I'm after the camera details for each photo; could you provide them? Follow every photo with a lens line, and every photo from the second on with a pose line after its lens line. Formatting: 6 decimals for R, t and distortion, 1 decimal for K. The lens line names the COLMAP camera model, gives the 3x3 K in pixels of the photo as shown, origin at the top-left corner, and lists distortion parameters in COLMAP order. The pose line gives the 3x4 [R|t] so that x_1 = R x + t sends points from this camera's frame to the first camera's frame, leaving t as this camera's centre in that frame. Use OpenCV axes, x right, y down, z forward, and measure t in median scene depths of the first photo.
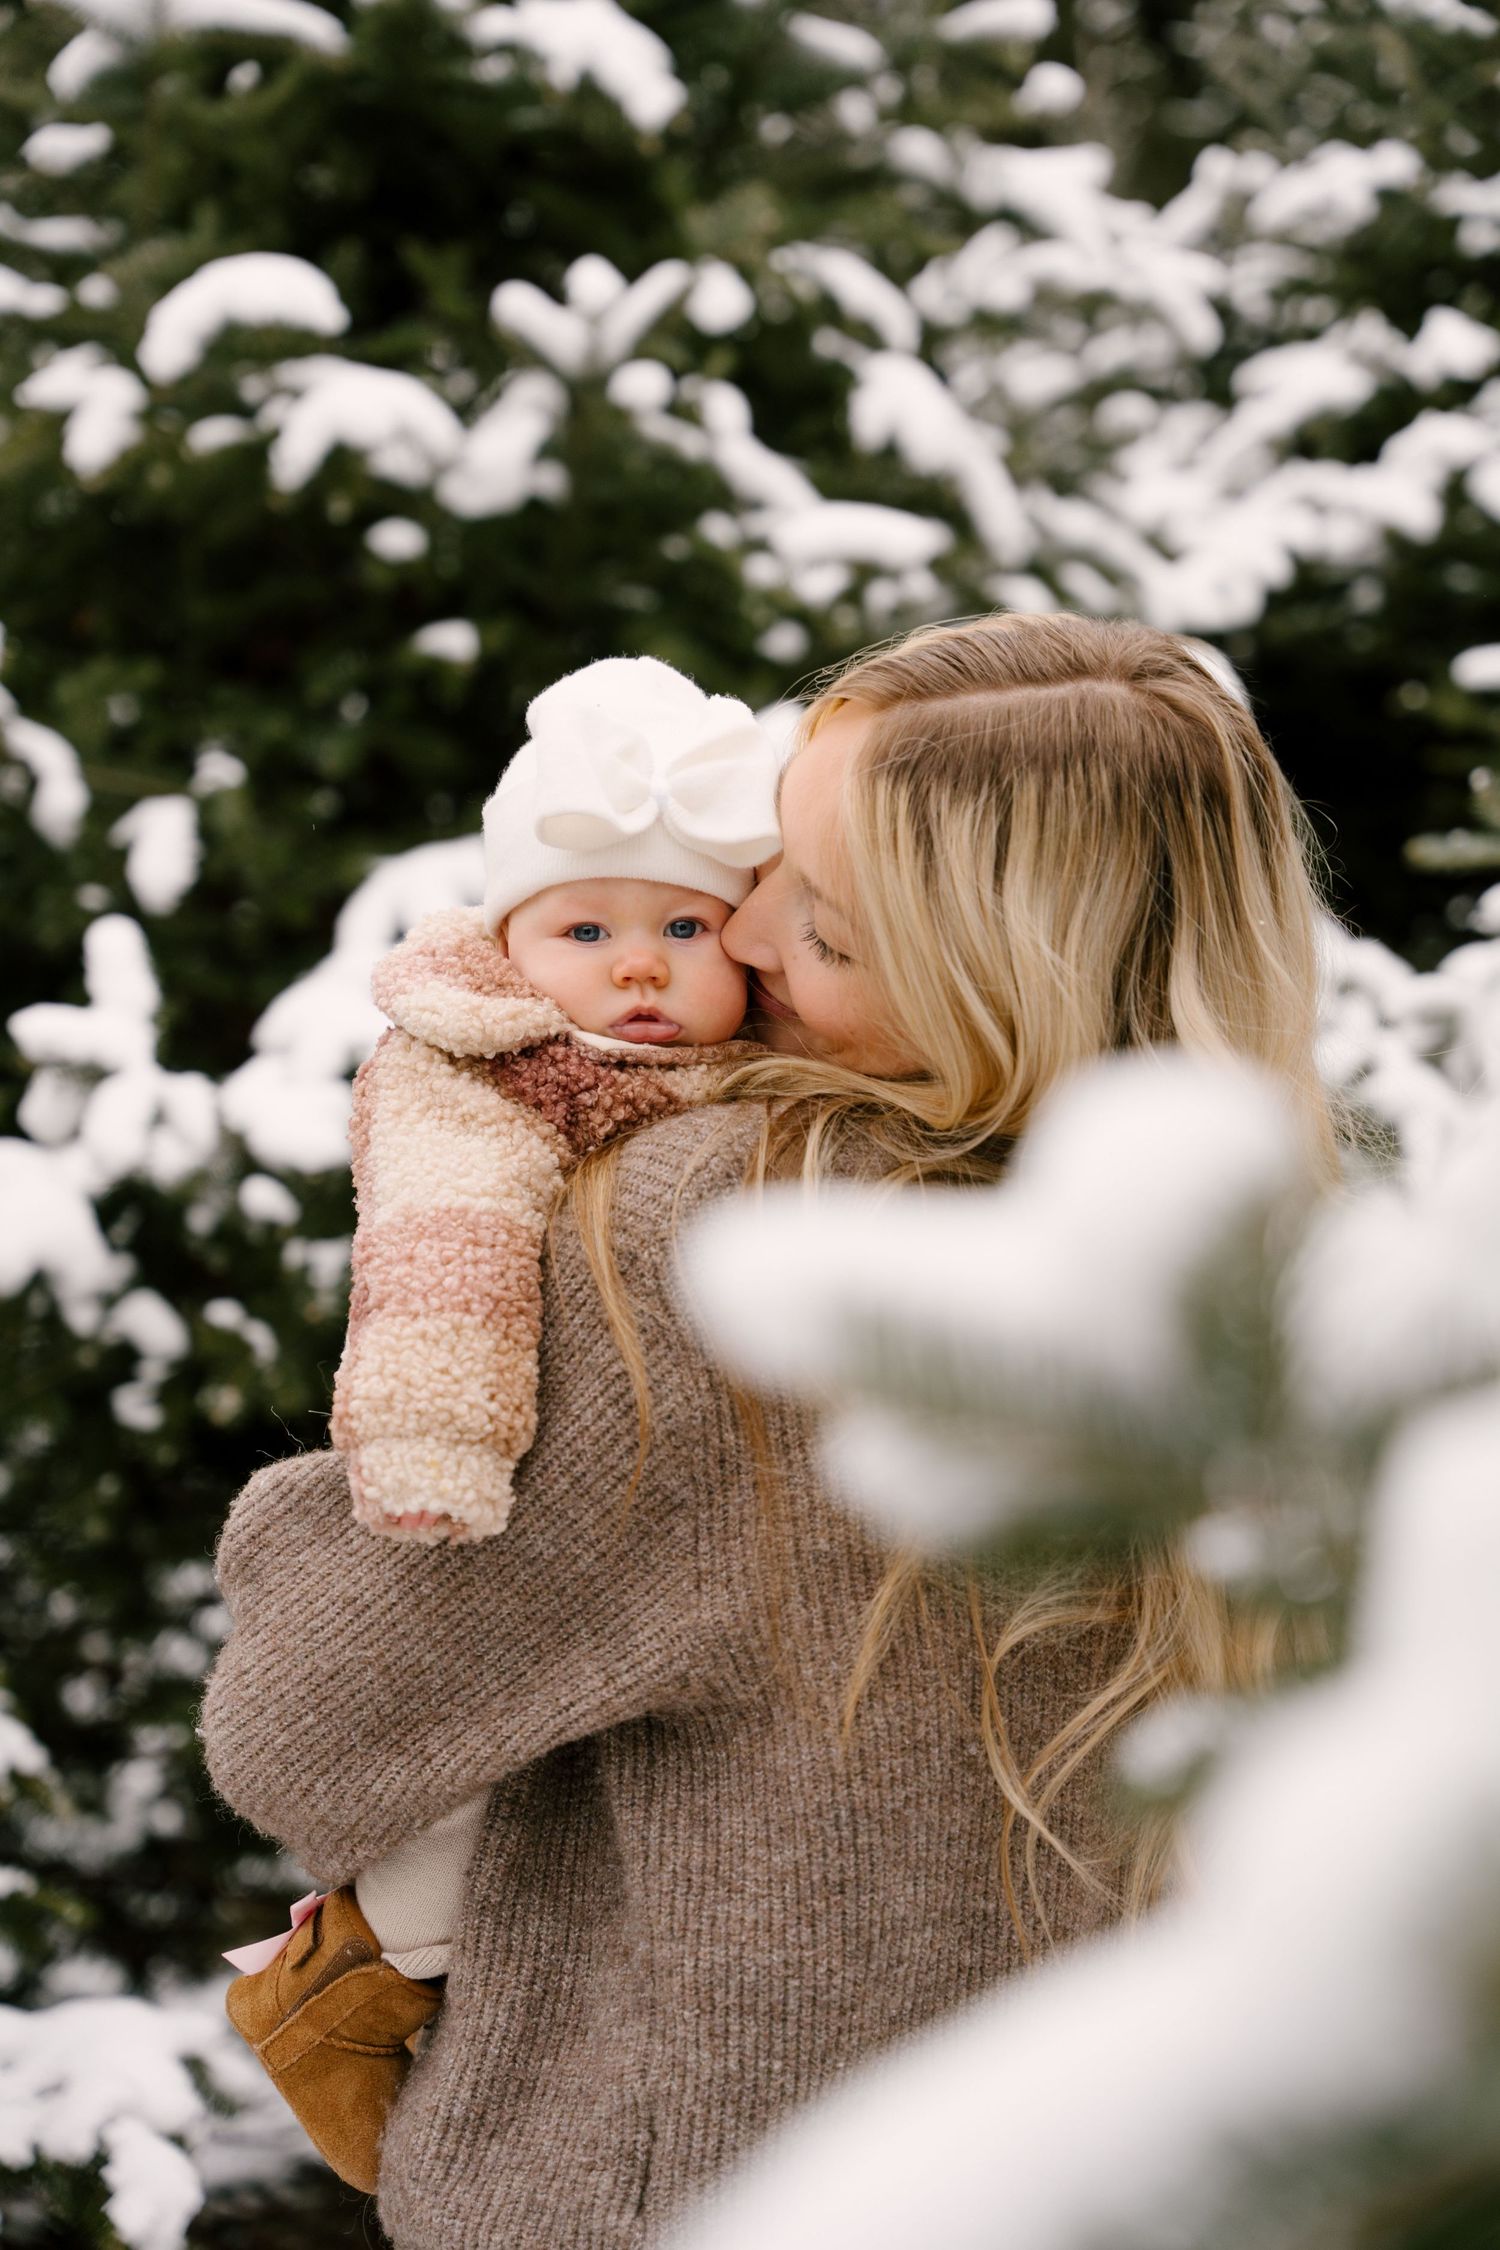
lens RADIAL K [[4974.6, 0, 750.0], [0, 4974.6, 1125.0], [0, 0, 1]] dist [-0.488212, 3.326085]
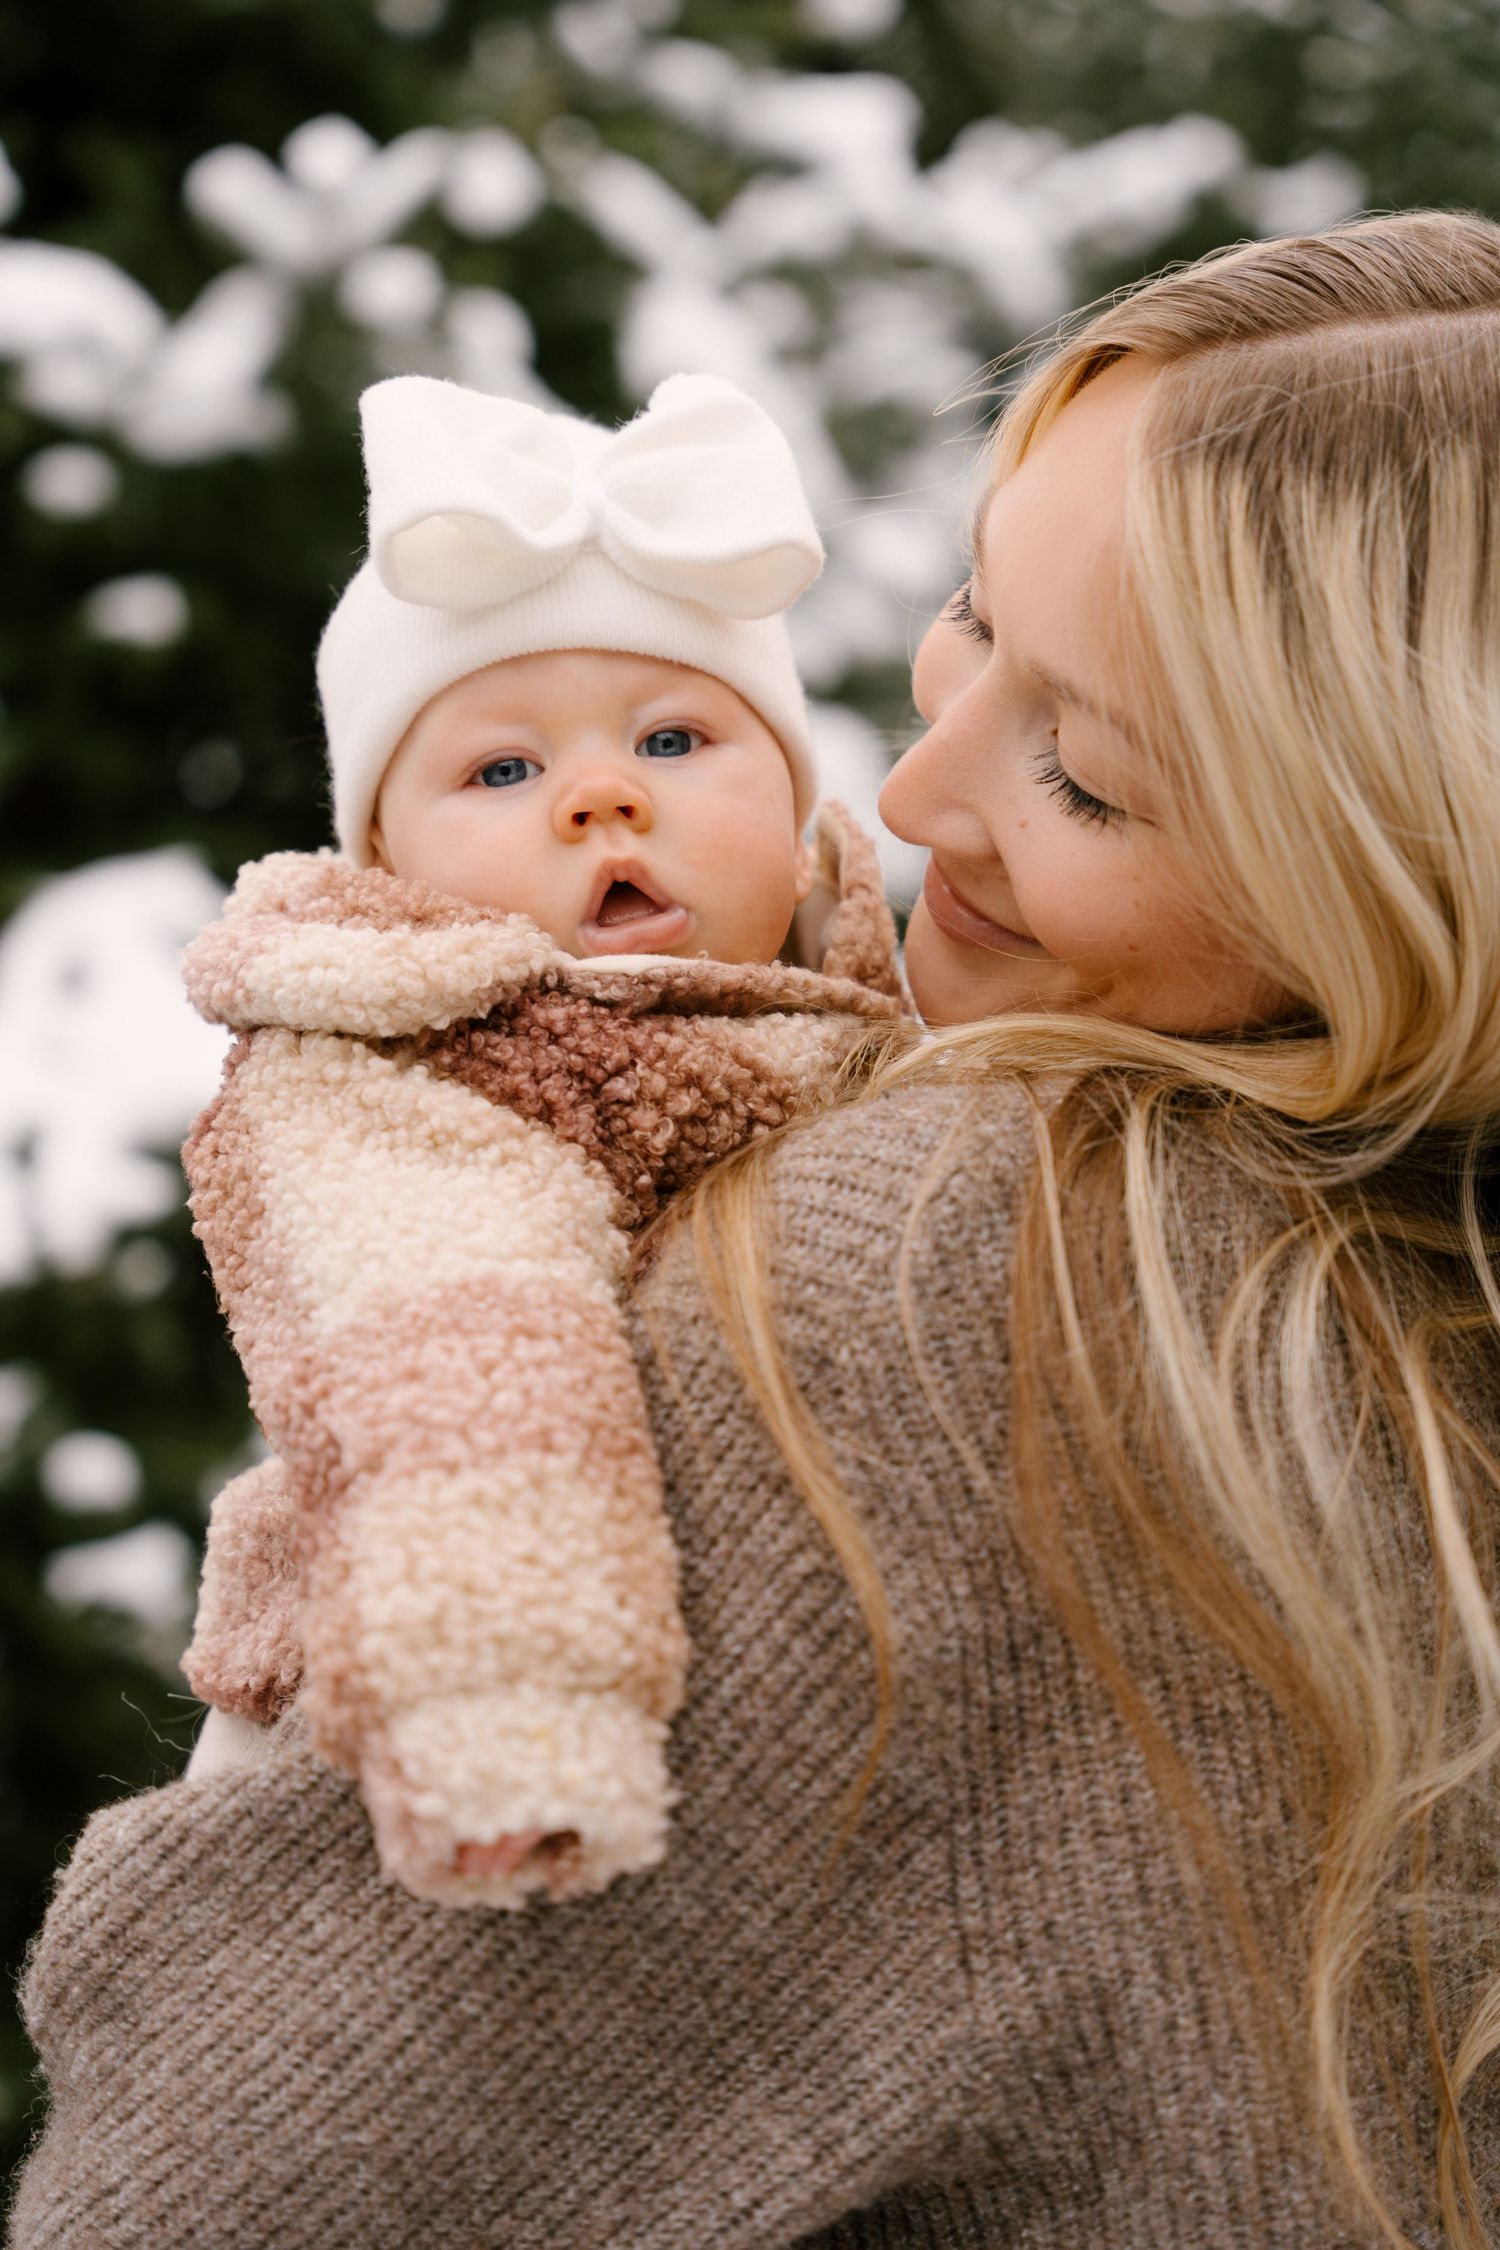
lens RADIAL K [[4974.6, 0, 750.0], [0, 4974.6, 1125.0], [0, 0, 1]] dist [-0.488212, 3.326085]
pose [[0.991981, -0.054607, 0.113984, -0.089421], [0.064451, 0.994333, -0.084543, 0.046439], [-0.108722, 0.091212, 0.989879, 0.468074]]
